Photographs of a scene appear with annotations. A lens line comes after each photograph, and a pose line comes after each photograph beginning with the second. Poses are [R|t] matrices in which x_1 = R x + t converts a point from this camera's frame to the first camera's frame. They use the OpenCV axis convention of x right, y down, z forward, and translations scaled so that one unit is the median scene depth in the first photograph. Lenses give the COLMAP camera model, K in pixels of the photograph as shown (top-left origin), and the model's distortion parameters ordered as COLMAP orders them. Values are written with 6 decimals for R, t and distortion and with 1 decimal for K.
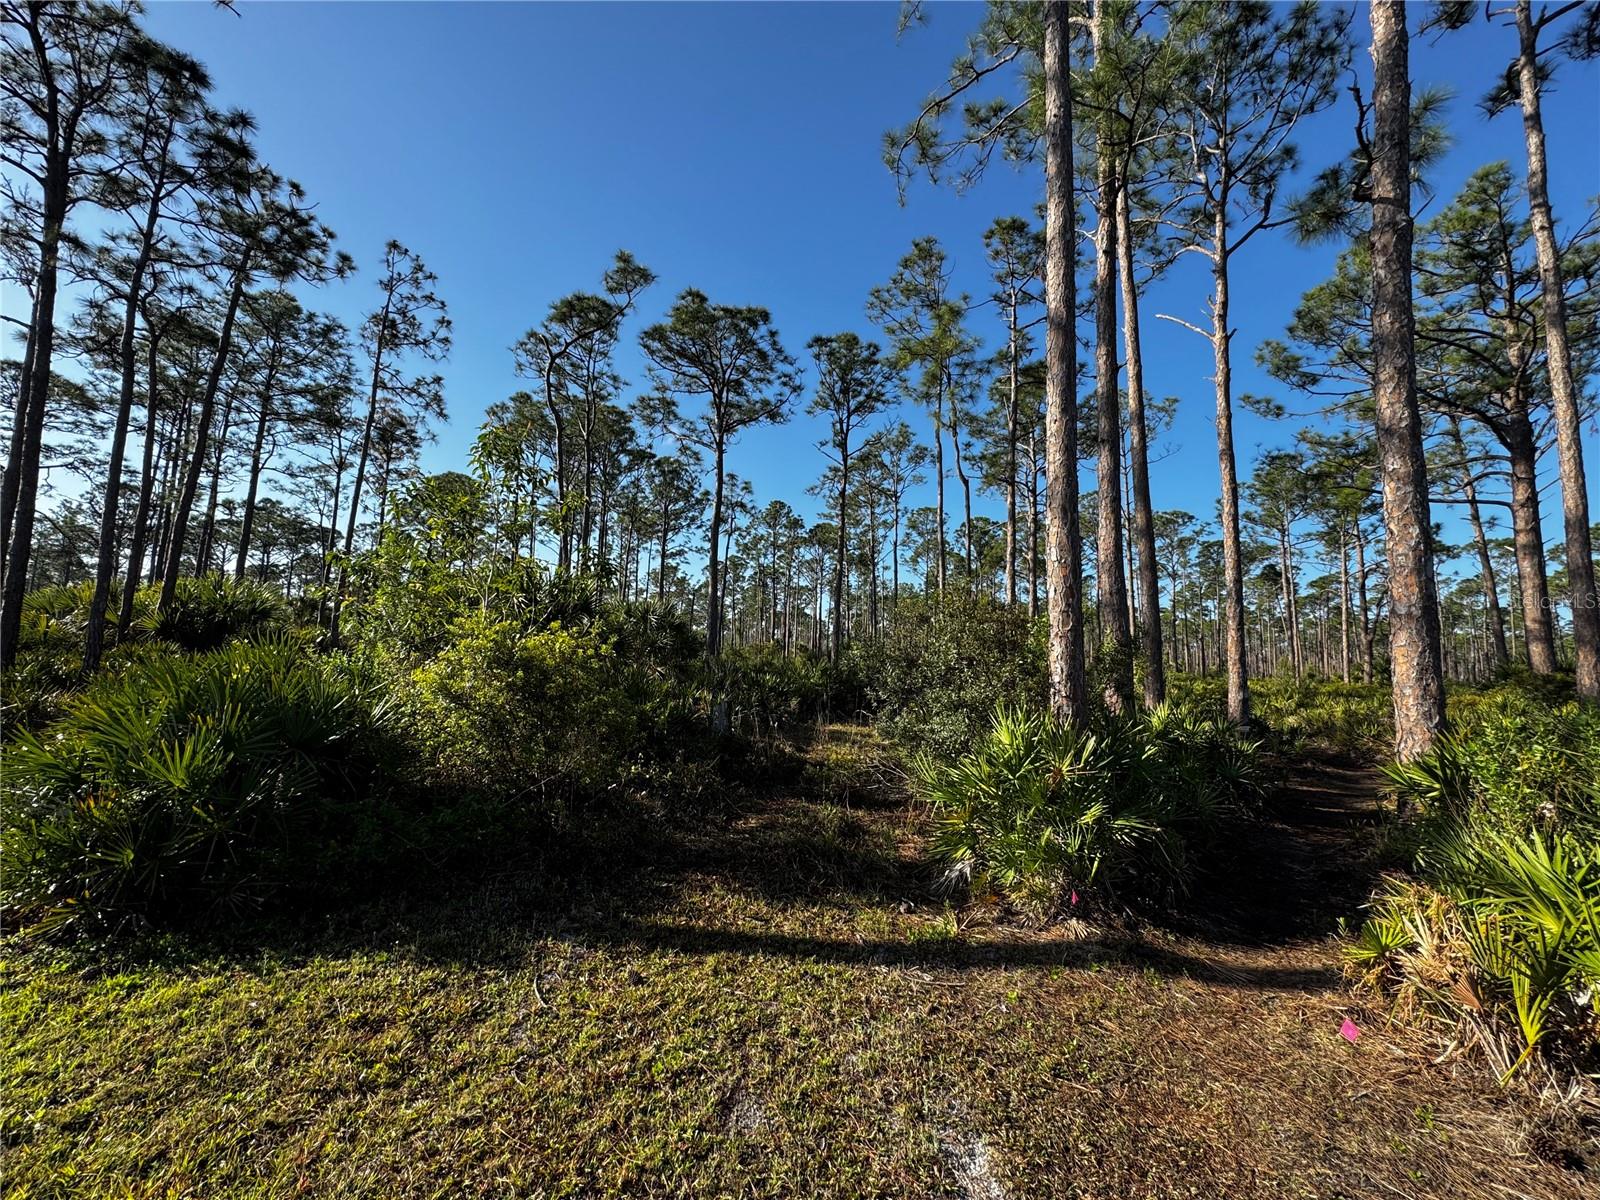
lens RADIAL K [[639.8, 0, 798.9], [0, 639.8, 600.3], [0, 0, 1]] dist [-0.003808, 0.000521]
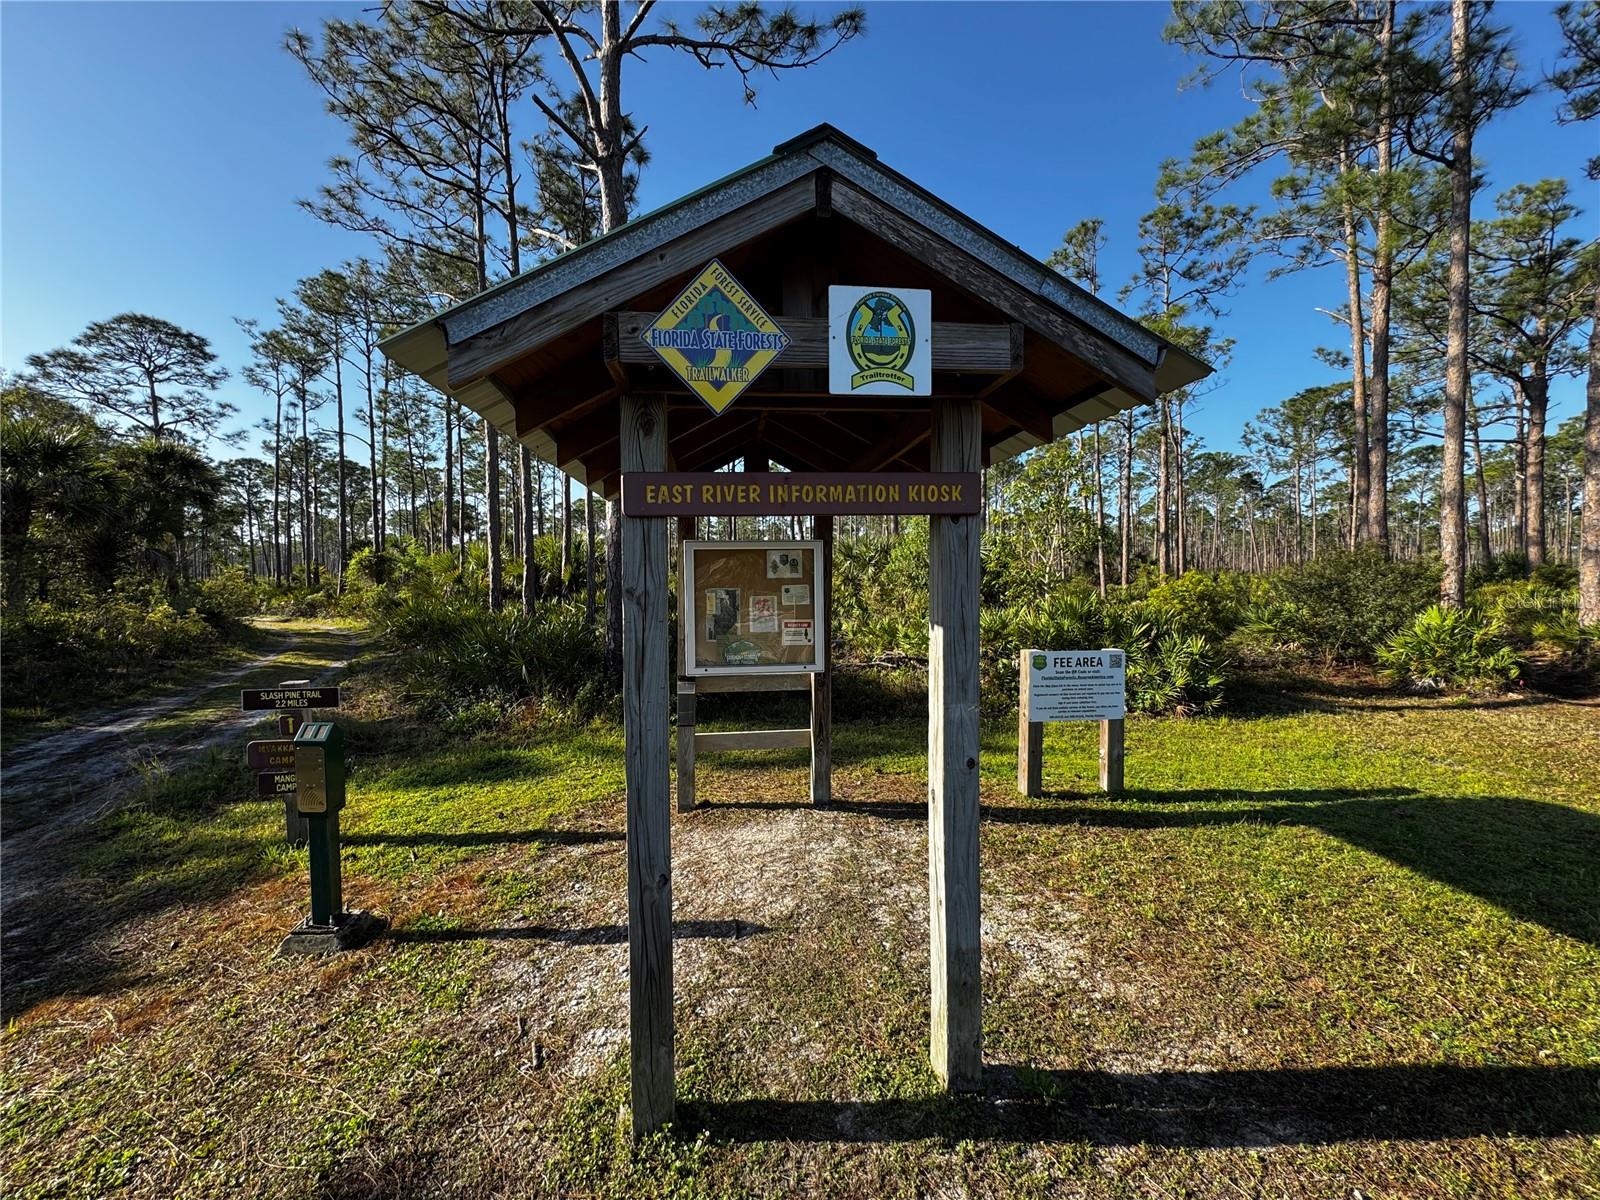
lens RADIAL K [[638.4, 0, 800.0], [0, 638.4, 600.0], [0, 0, 1]] dist [0.000669, -0.000690]
pose [[0.995413, -0.044882, 0.084494, -0.758575], [0.032965, 0.989955, 0.137486, -0.082366], [-0.089816, -0.134070, 0.986893, -0.333456]]
